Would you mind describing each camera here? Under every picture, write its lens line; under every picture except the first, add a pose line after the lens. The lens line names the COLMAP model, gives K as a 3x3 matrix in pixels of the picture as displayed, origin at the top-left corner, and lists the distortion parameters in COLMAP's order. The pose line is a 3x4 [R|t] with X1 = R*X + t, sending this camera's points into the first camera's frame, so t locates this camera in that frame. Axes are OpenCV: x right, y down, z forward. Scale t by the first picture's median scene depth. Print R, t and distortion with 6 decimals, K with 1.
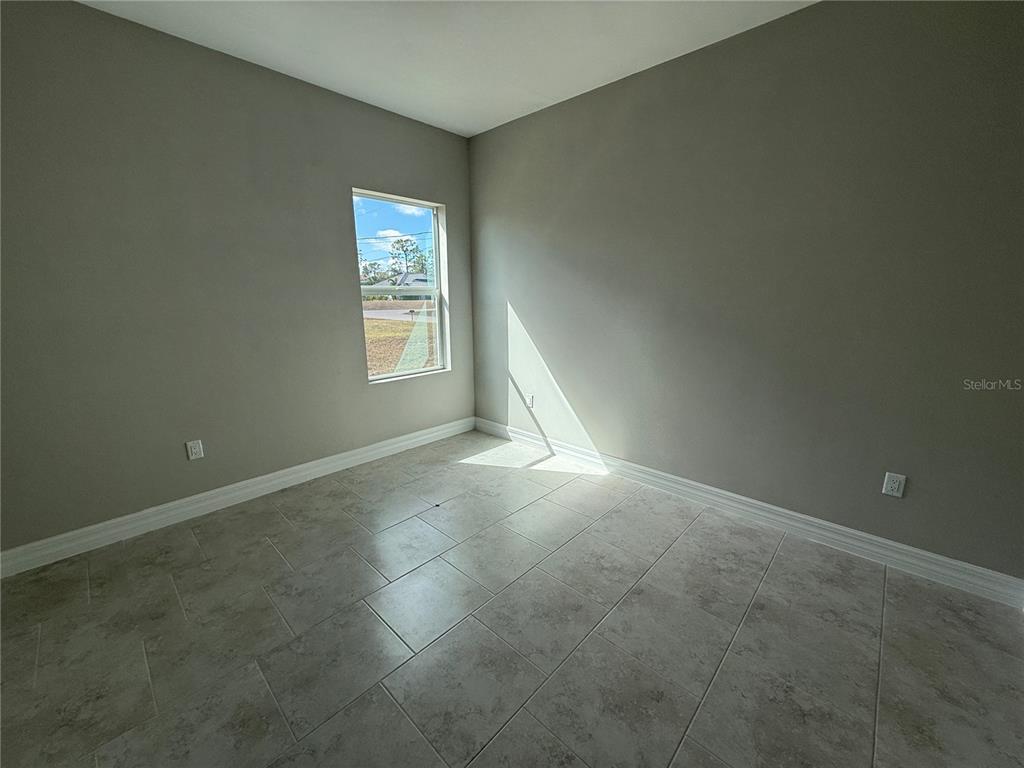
lens RADIAL K [[407.1, 0, 507.9], [0, 407.1, 386.0], [0, 0, 1]] dist [-0.000958, 0.000262]
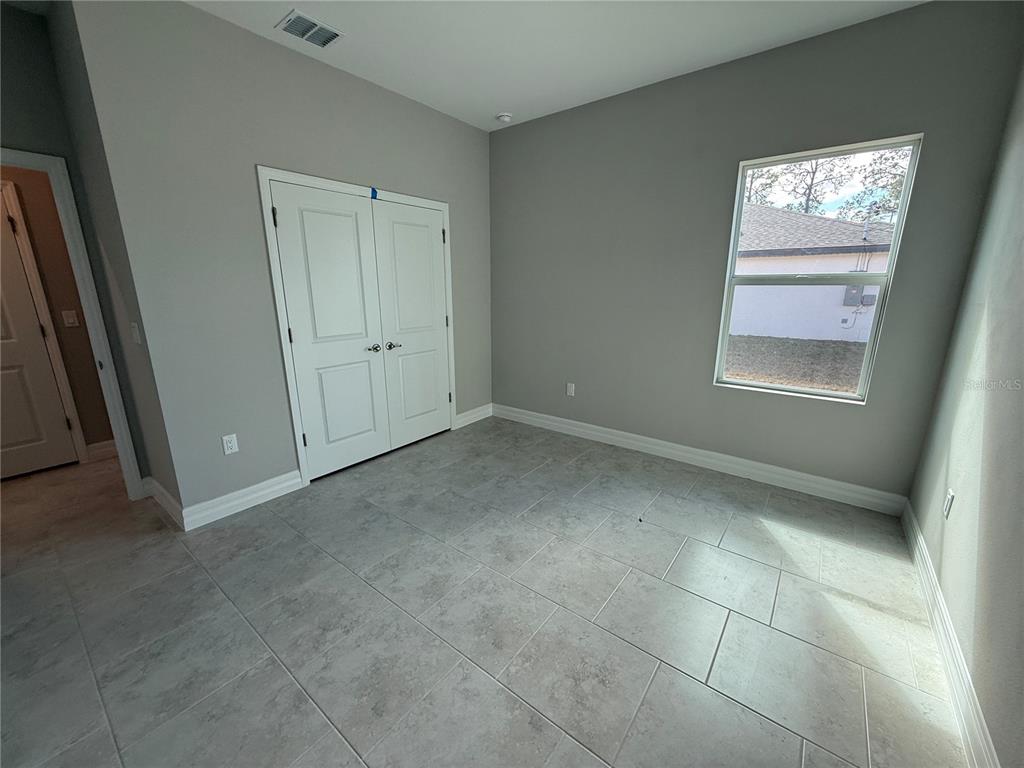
lens RADIAL K [[405.2, 0, 539.9], [0, 405.2, 381.3], [0, 0, 1]] dist [0.001081, 0.000194]
pose [[0.135554, 0.236546, -0.962118, 0.872724], [-0.219489, 0.954122, 0.203656, -0.212819], [0.966152, 0.183568, 0.181254, 0.777791]]
